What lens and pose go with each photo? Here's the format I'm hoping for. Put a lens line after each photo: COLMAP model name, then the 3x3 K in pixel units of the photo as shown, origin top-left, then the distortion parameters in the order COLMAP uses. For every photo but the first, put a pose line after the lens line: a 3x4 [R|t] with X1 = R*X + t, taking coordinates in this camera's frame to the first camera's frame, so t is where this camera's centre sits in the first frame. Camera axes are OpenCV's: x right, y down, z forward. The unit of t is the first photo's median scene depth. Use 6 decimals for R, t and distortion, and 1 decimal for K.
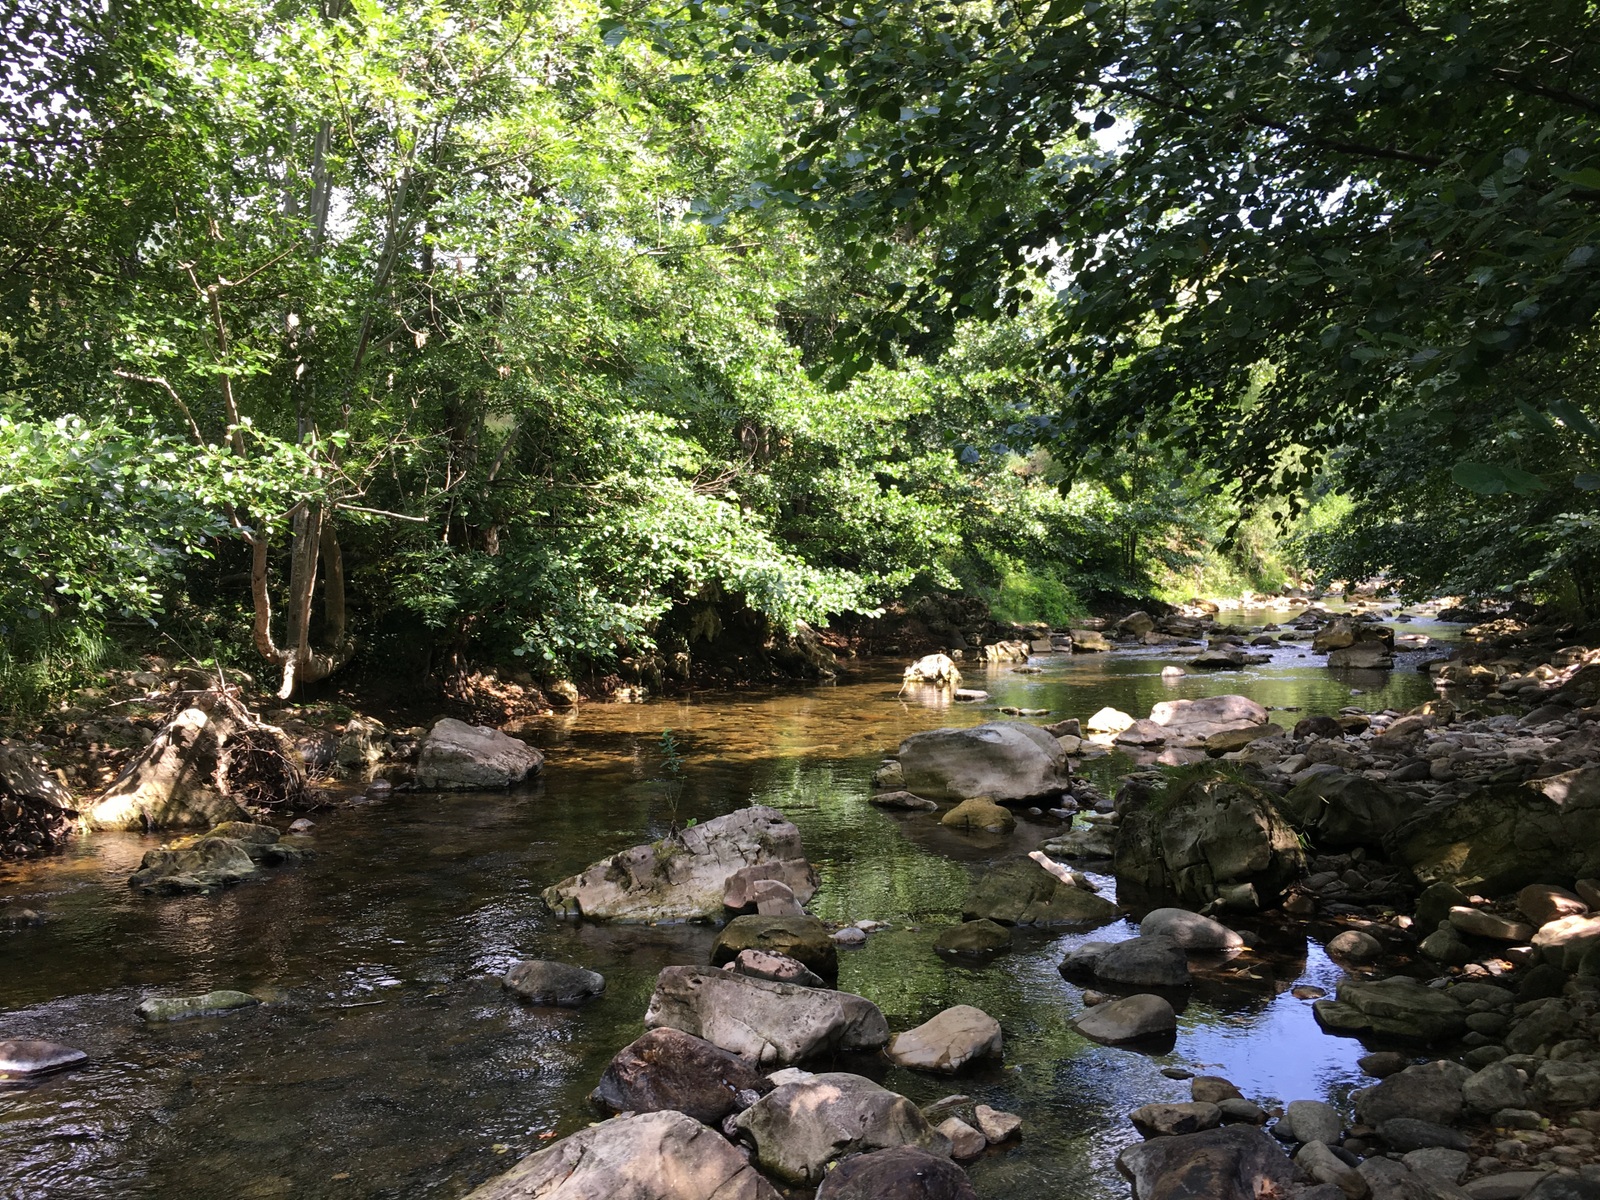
lens RADIAL K [[1355.5, 0, 803.3], [0, 1355.5, 615.3], [0, 0, 1]] dist [0.072644, -0.095482]
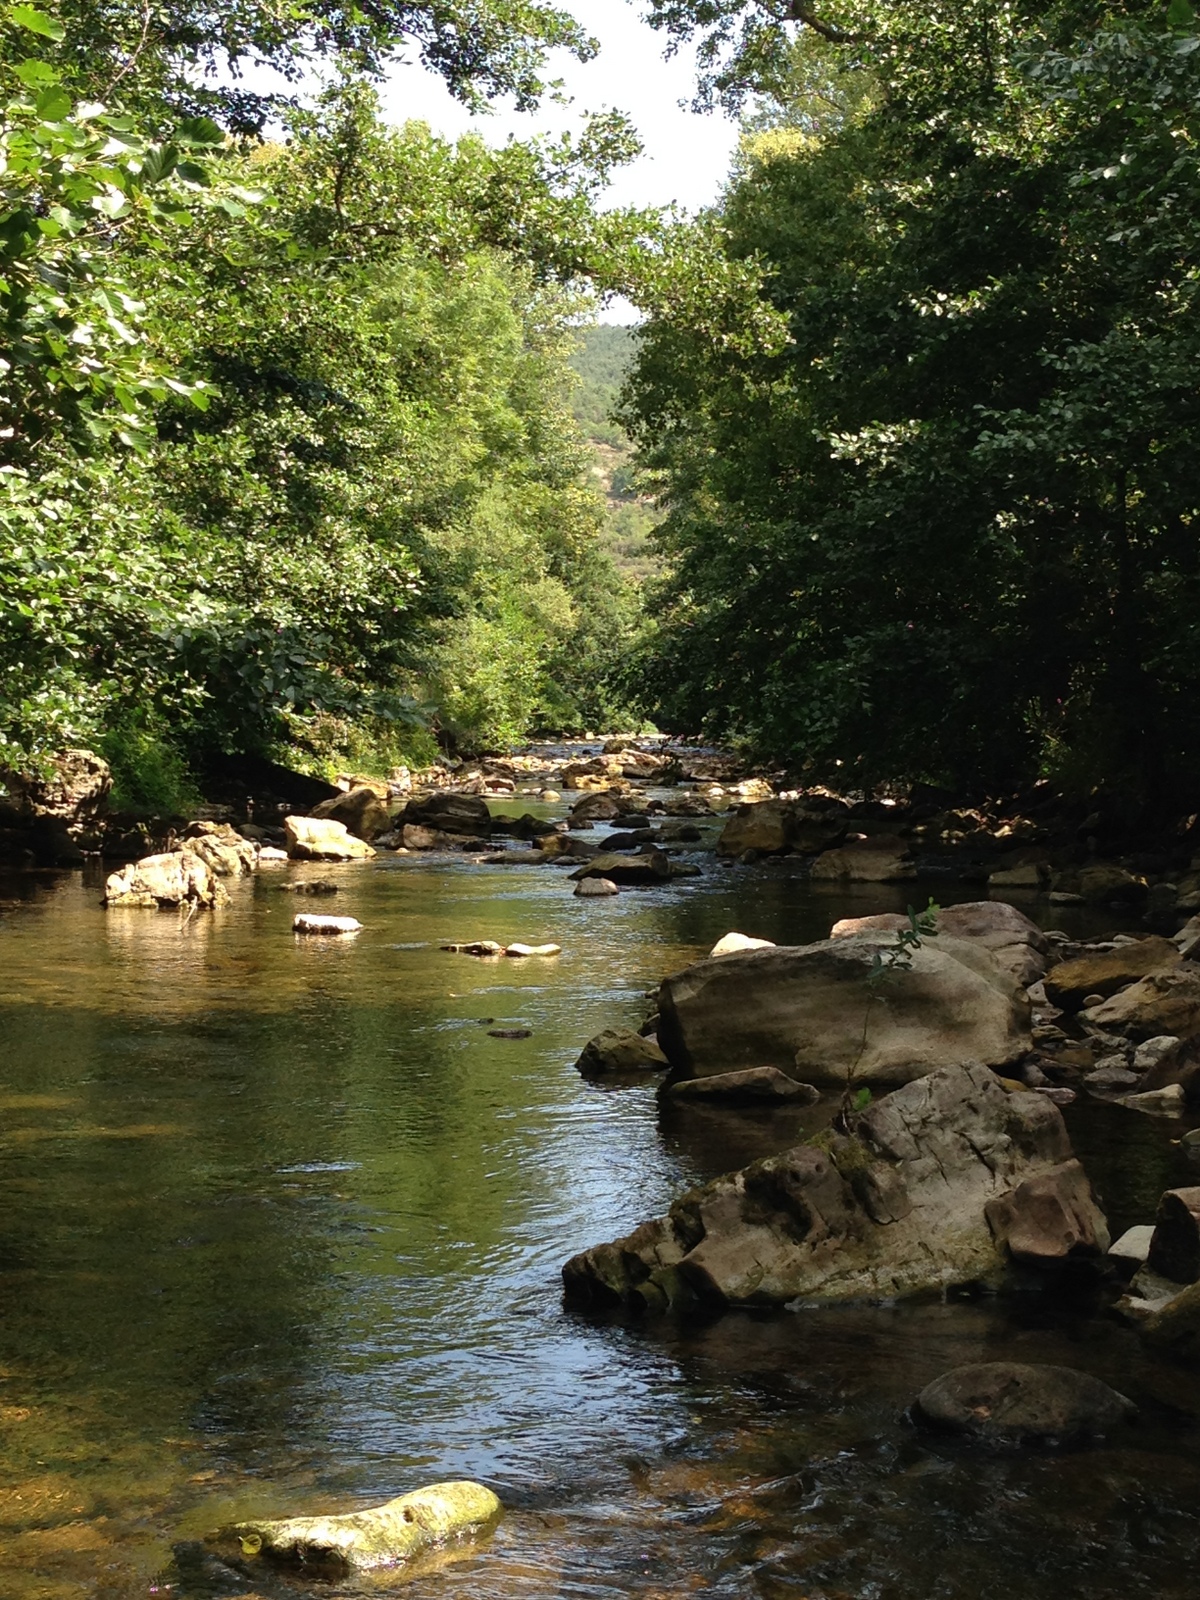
lens RADIAL K [[2675.5, 0, 601.1], [0, 2675.5, 808.3], [0, 0, 1]] dist [0.080898, 0.000000]
pose [[0.892865, 0.013258, 0.450129, -0.363119], [-0.010465, 0.999907, -0.008693, 0.037009], [-0.450203, 0.003051, 0.892921, 0.122002]]
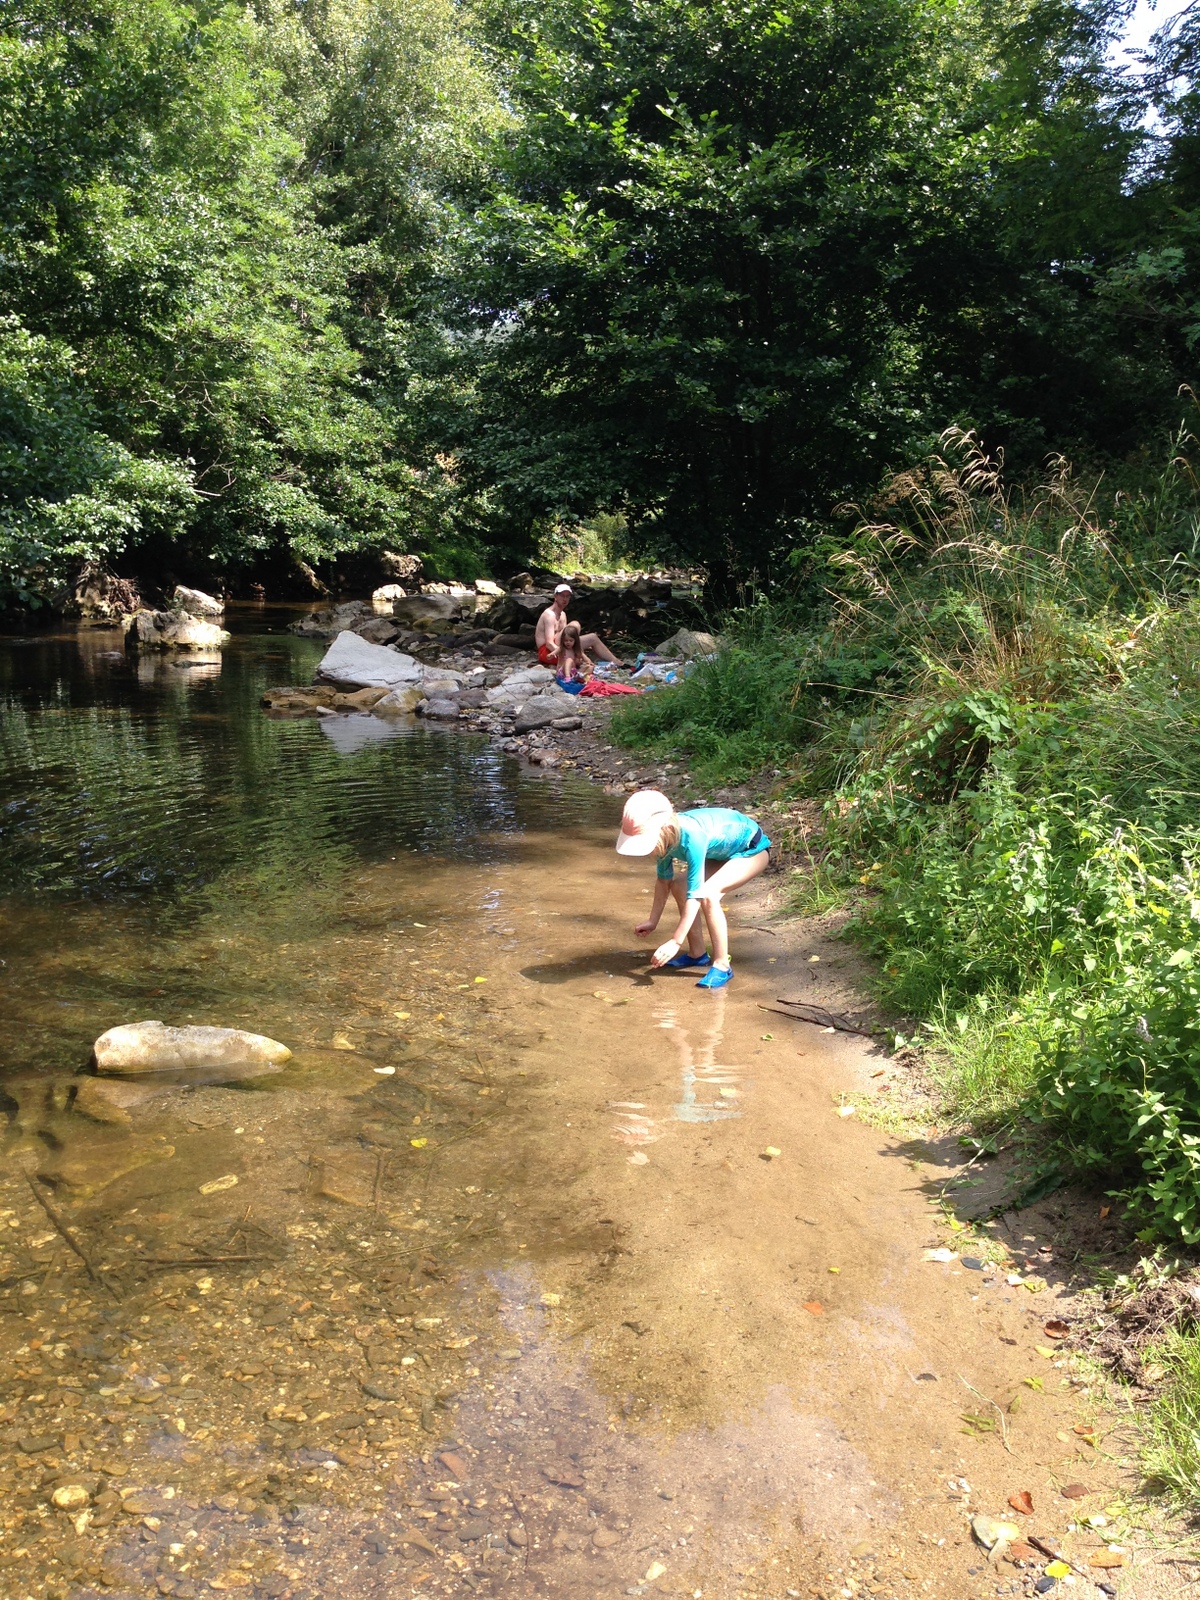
lens RADIAL K [[1467.1, 0, 608.6], [0, 1467.1, 799.0], [0, 0, 1]] dist [0.050436, 0.000000]
pose [[0.962722, 0.006488, 0.270415, -0.240401], [-0.043265, 0.990535, 0.130262, 0.078815], [-0.267011, -0.137106, 0.953891, -1.489464]]
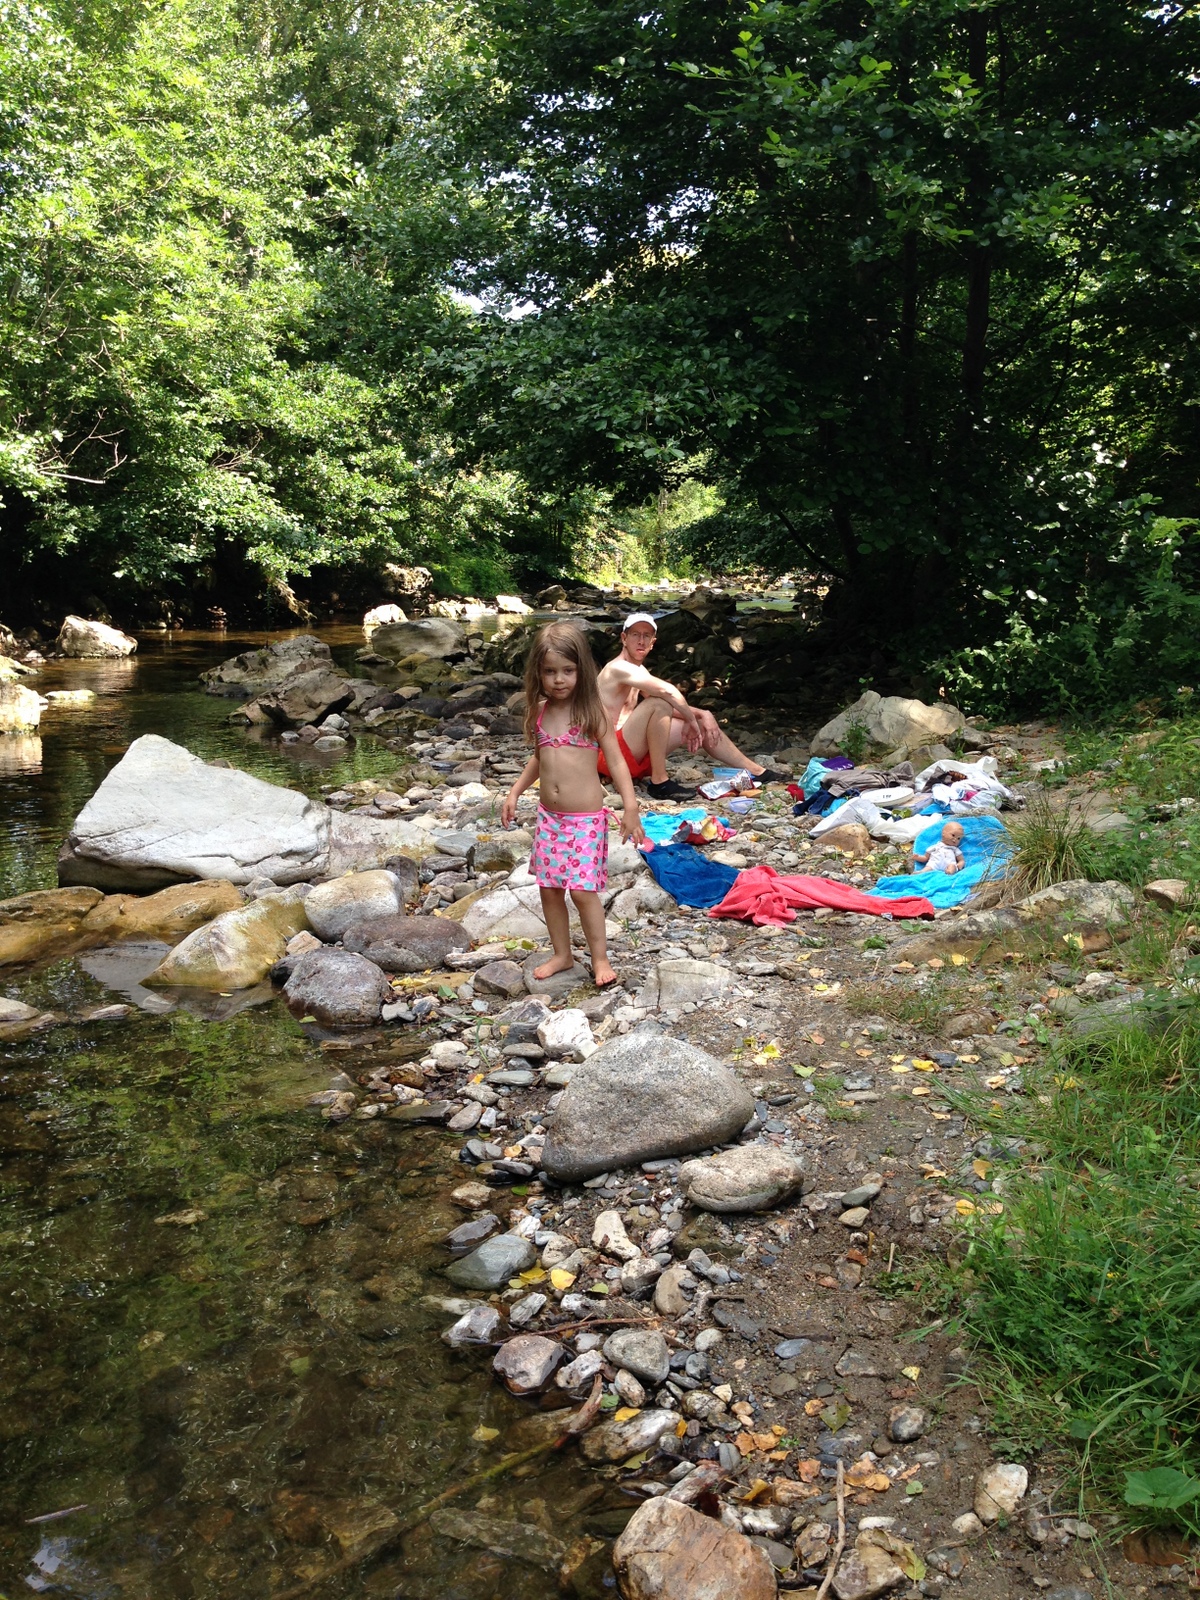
lens RADIAL K [[1467.1, 0, 596.7], [0, 1467.1, 790.7], [0, 0, 1]] dist [0.050436, 0.000000]
pose [[0.970726, -0.008057, 0.240055, -0.089537], [-0.021289, 0.992618, 0.119400, 0.061564], [-0.239245, -0.121016, 0.963388, -0.782261]]
